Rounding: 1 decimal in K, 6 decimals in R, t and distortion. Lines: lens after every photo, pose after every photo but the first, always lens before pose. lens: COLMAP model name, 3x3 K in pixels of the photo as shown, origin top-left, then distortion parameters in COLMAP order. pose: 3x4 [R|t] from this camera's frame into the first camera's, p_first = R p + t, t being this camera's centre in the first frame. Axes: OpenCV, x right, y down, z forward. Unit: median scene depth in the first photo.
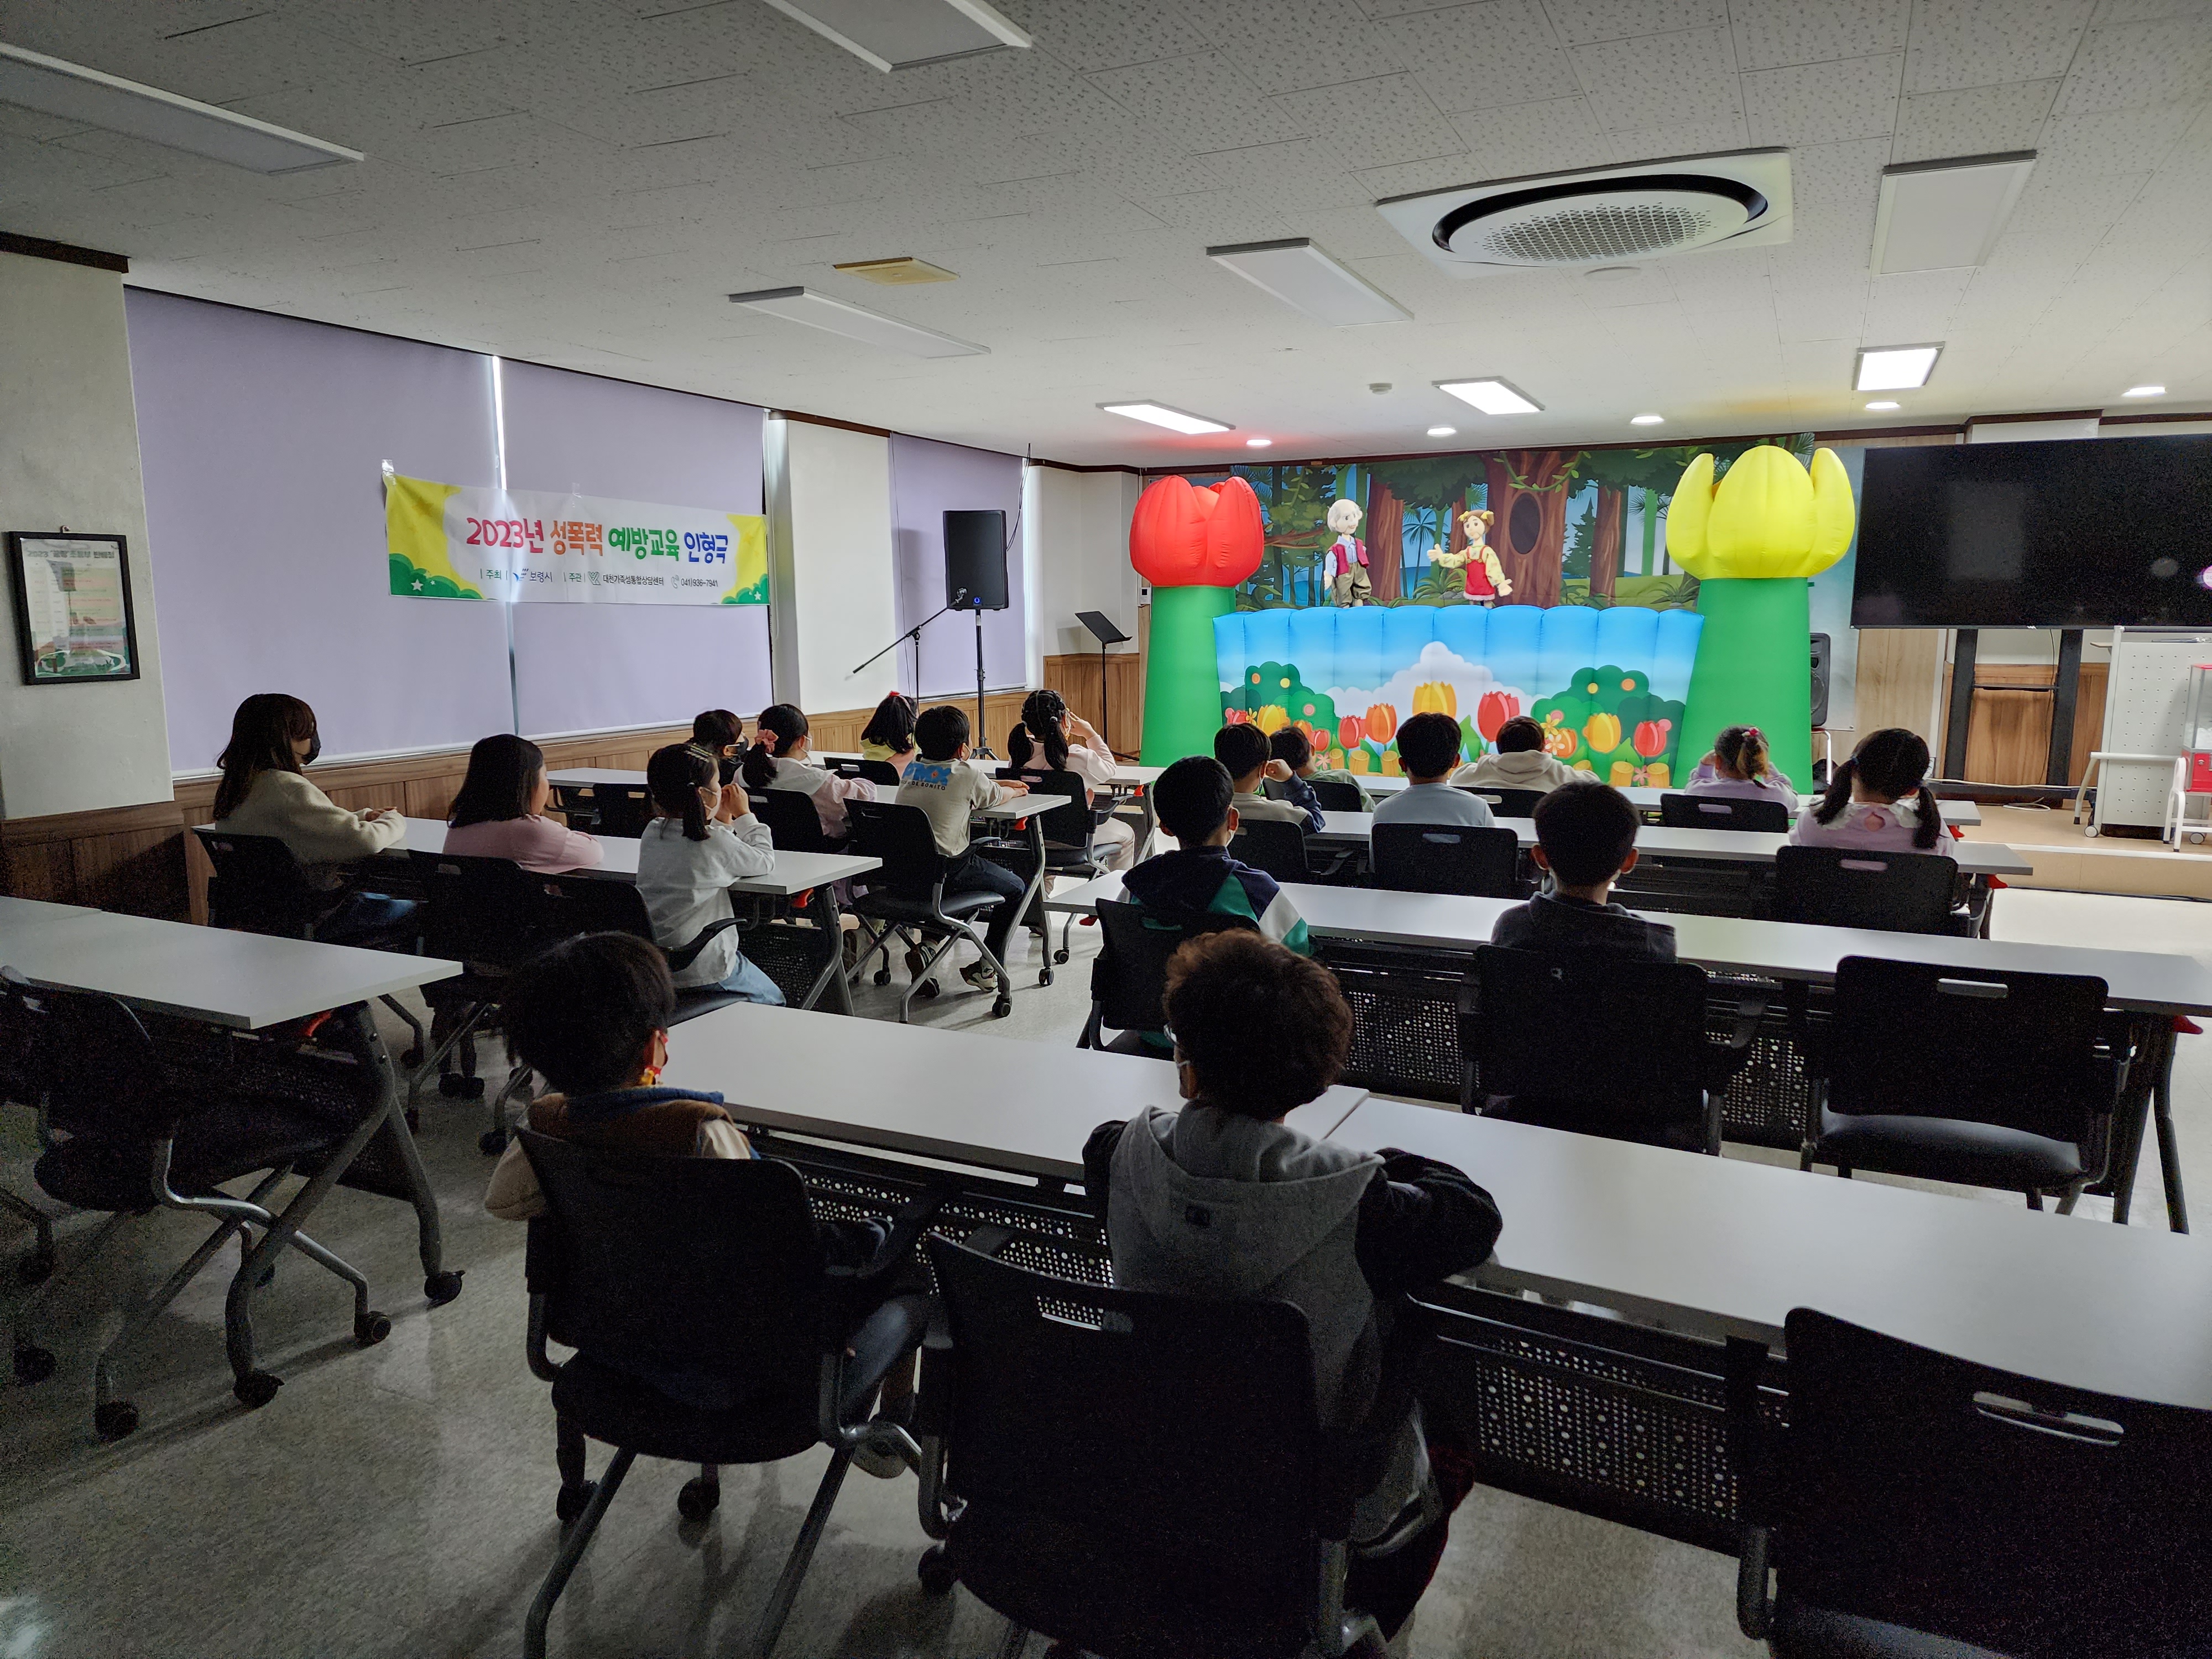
lens RADIAL K [[1454.5, 0, 1106.0], [0, 1454.5, 829.5], [0, 0, 1]] dist [0.072322, -0.072759]
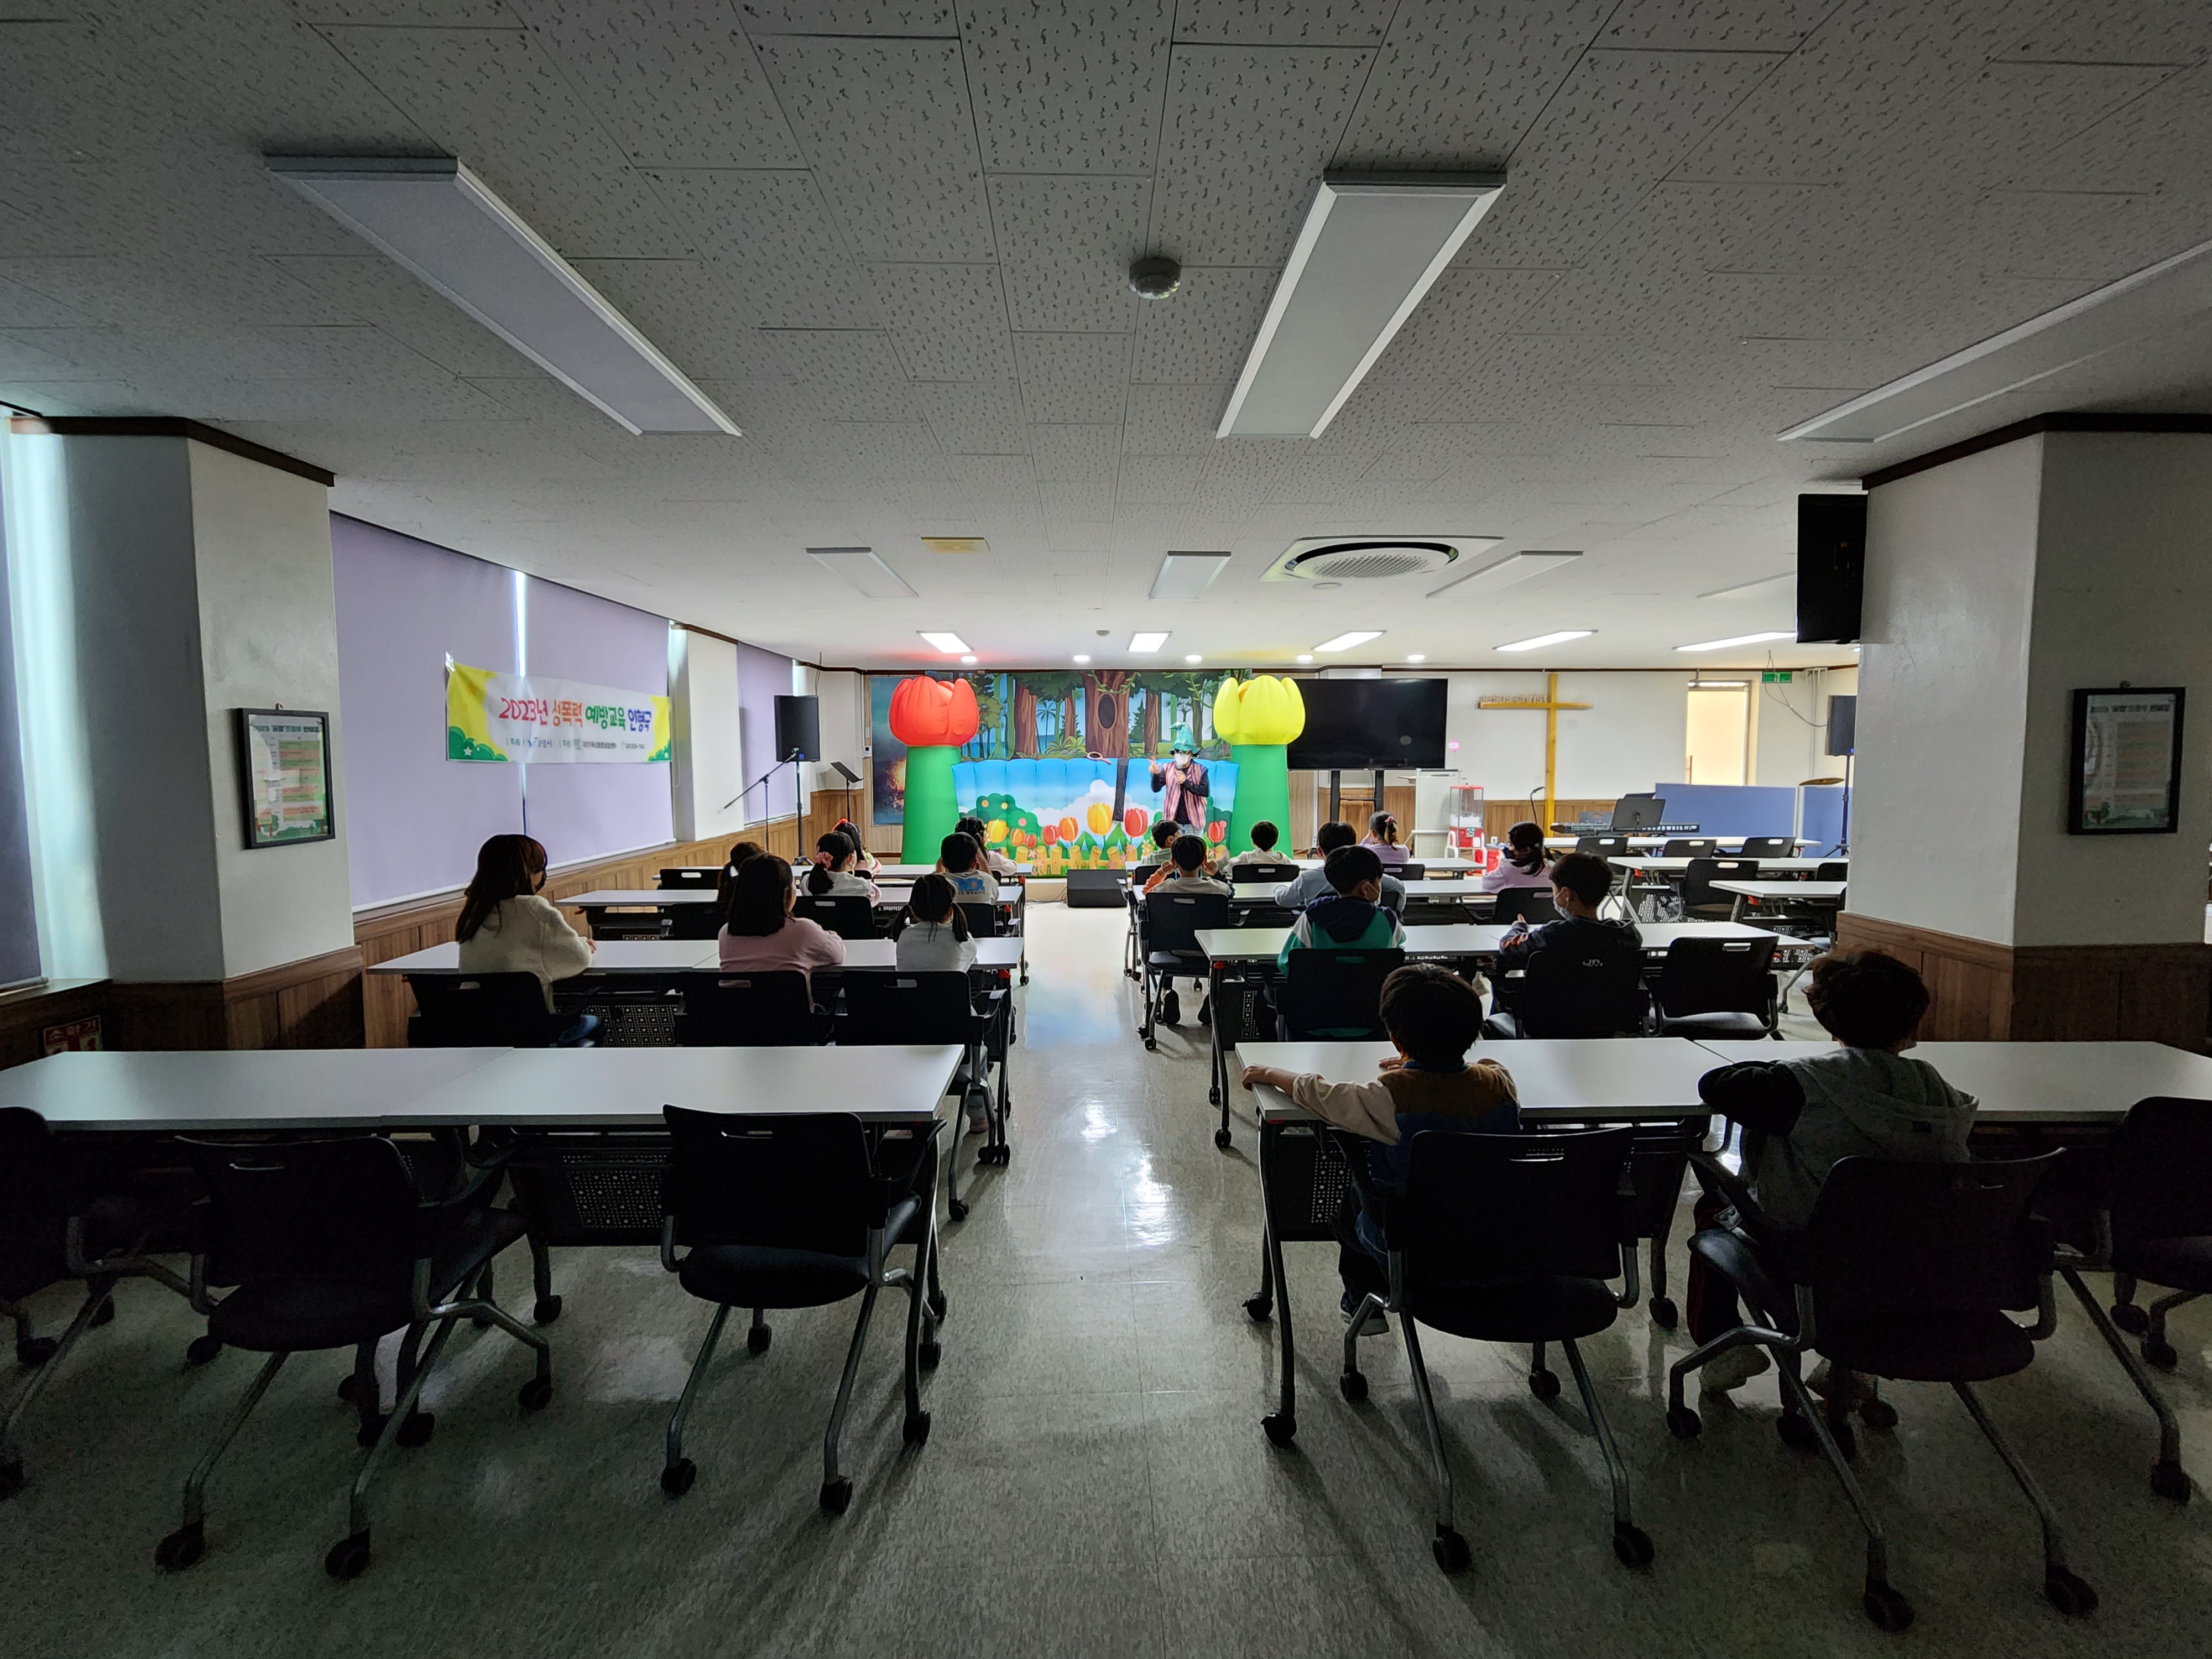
lens RADIAL K [[890.4, 0, 1106.0], [0, 890.4, 829.5], [0, 0, 1]] dist [-0.016770, 0.000014]
pose [[0.890993, -0.041400, 0.452126, -0.279023], [0.071654, 0.996176, -0.049990, -0.022059], [-0.448328, 0.076938, 0.890552, 0.093742]]
